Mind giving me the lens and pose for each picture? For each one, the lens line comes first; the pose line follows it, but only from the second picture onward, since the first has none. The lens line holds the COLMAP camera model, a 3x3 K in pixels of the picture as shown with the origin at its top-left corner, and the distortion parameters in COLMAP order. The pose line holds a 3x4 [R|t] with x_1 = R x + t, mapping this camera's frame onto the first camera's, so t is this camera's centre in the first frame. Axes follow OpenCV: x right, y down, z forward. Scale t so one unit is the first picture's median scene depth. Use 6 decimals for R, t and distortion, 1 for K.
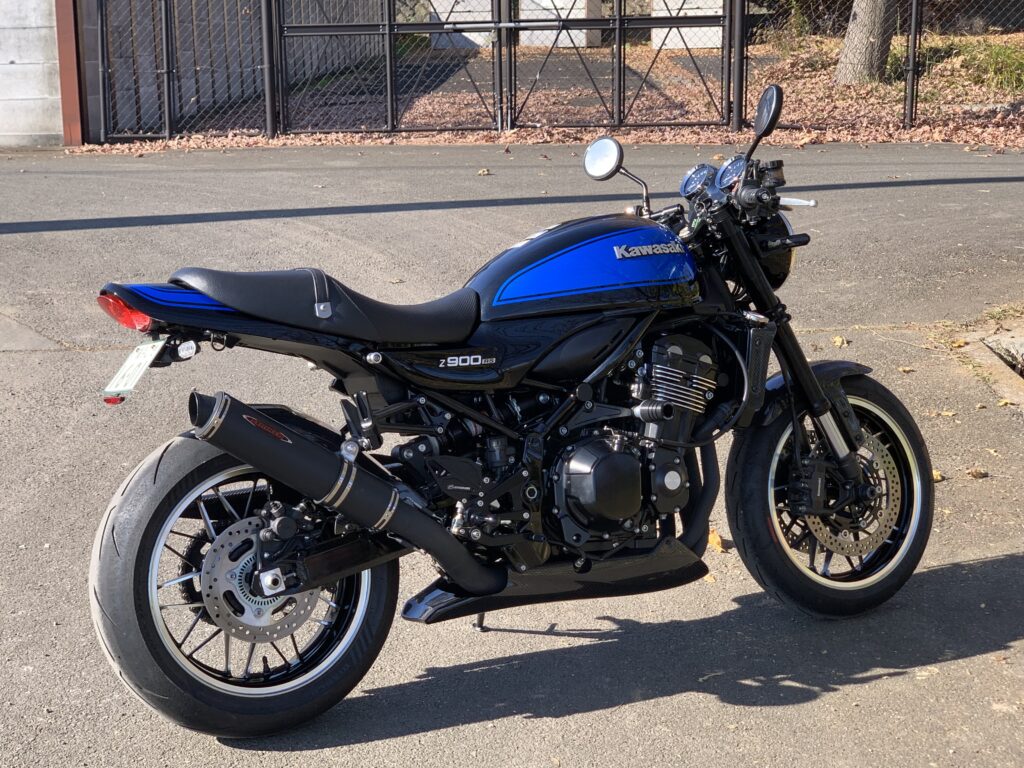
lens RADIAL K [[1744.0, 0, 493.3], [0, 1744.0, 383.2], [0, 0, 1]] dist [0.229432, -1.100877]
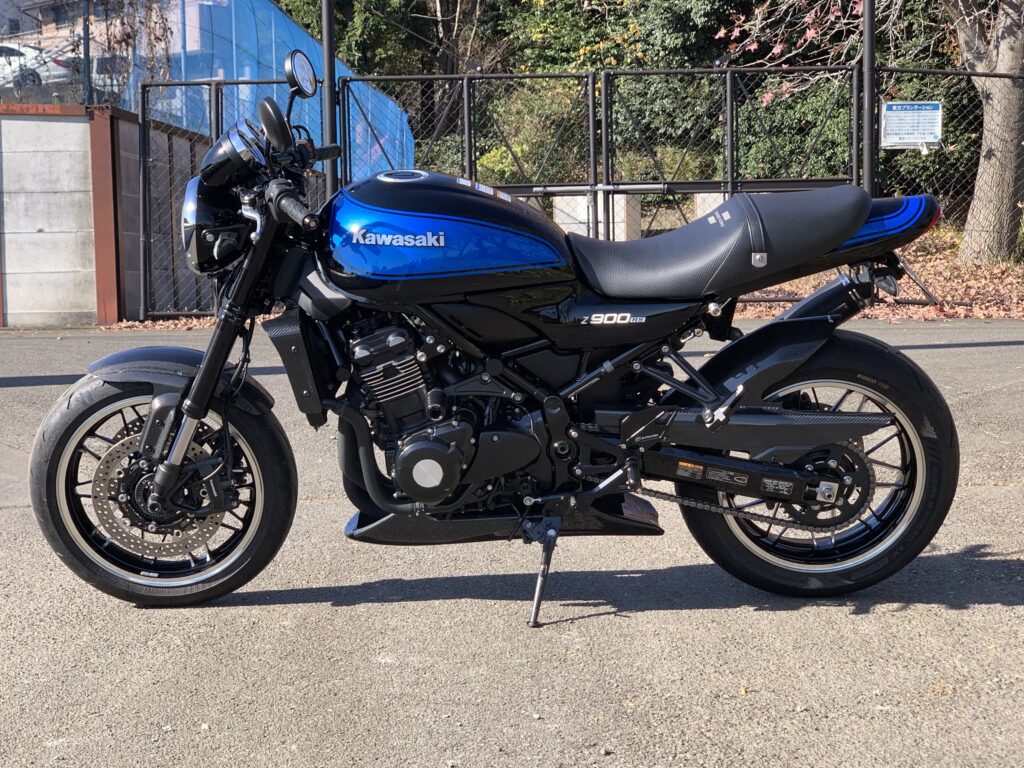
lens RADIAL K [[1894.0, 0, 512.0], [0, 1894.0, 384.0], [0, 0, 1]] dist [0.070932, 0.124953]
pose [[0.999990, -0.001911, -0.004126, -0.035117], [0.001368, 0.991794, -0.127836, 0.014556], [0.004337, 0.127829, 0.991787, 0.074499]]
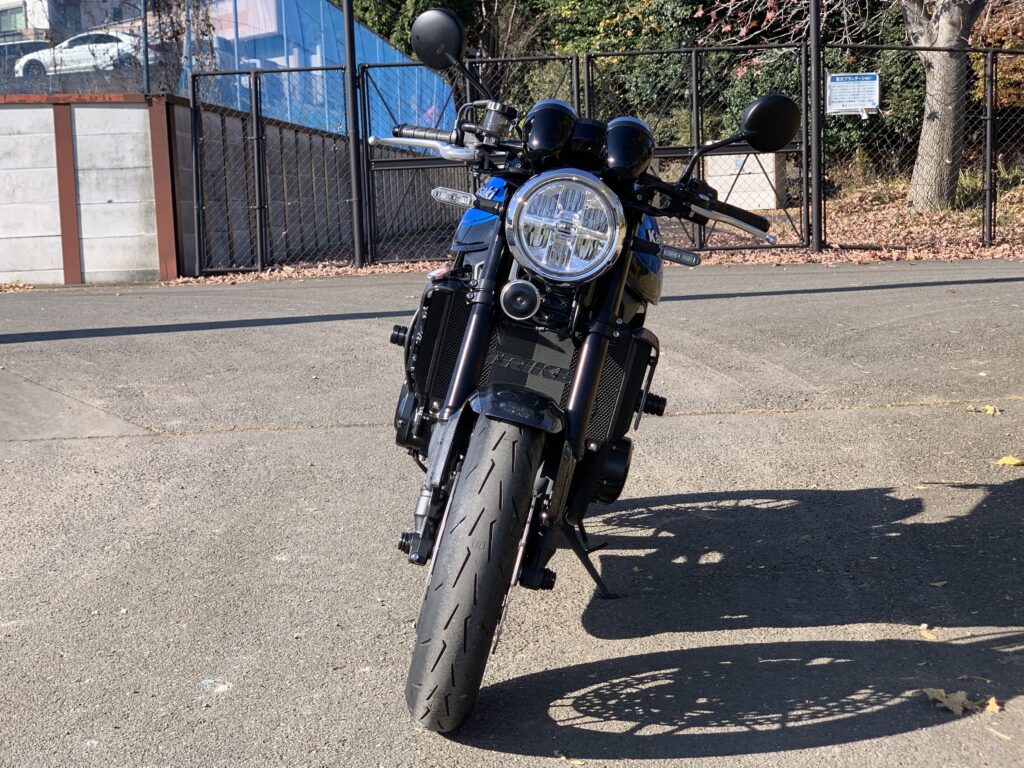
lens RADIAL K [[1639.1, 0, 493.2], [0, 1639.1, 401.6], [0, 0, 1]] dist [0.170785, -0.685285]
pose [[0.998994, -0.018067, -0.041044, -0.010647], [0.014798, 0.996796, -0.078605, 0.014574], [0.042333, 0.077918, 0.996061, 0.053436]]
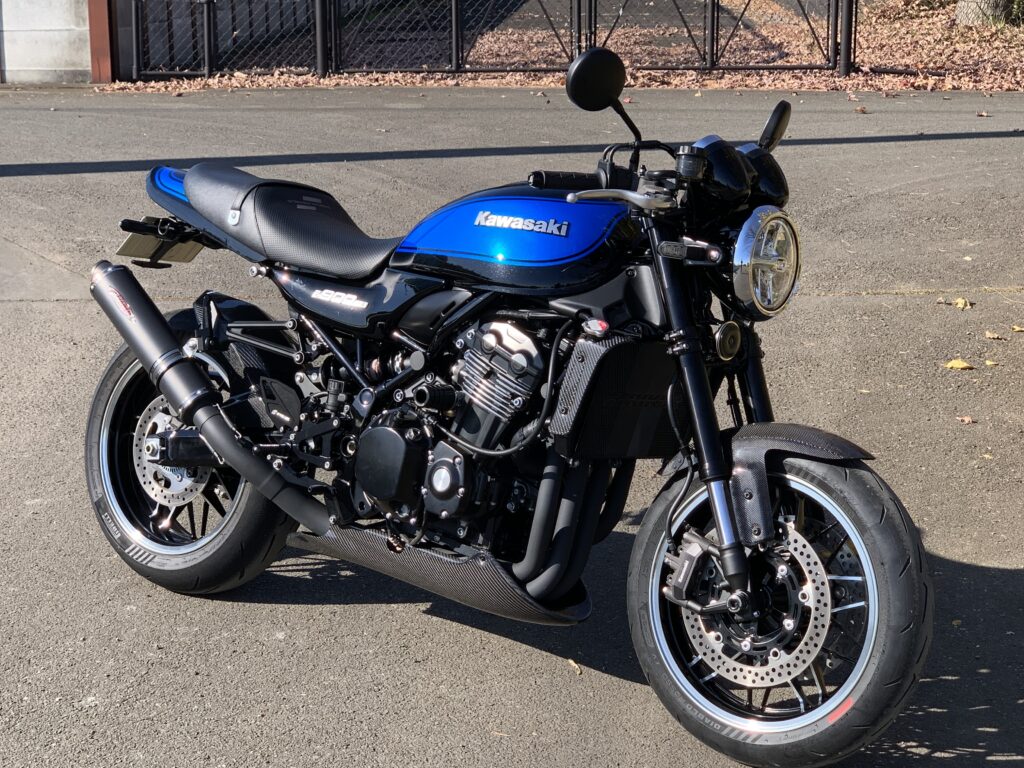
lens RADIAL K [[1994.5, 0, 512.0], [0, 1994.5, 384.0], [0, 0, 1]] dist [0.227165, -1.057356]
pose [[0.999667, 0.016390, -0.019933, -0.006653], [-0.016187, 0.999816, 0.010293, 0.004660], [0.020098, -0.009967, 0.999748, -0.023100]]
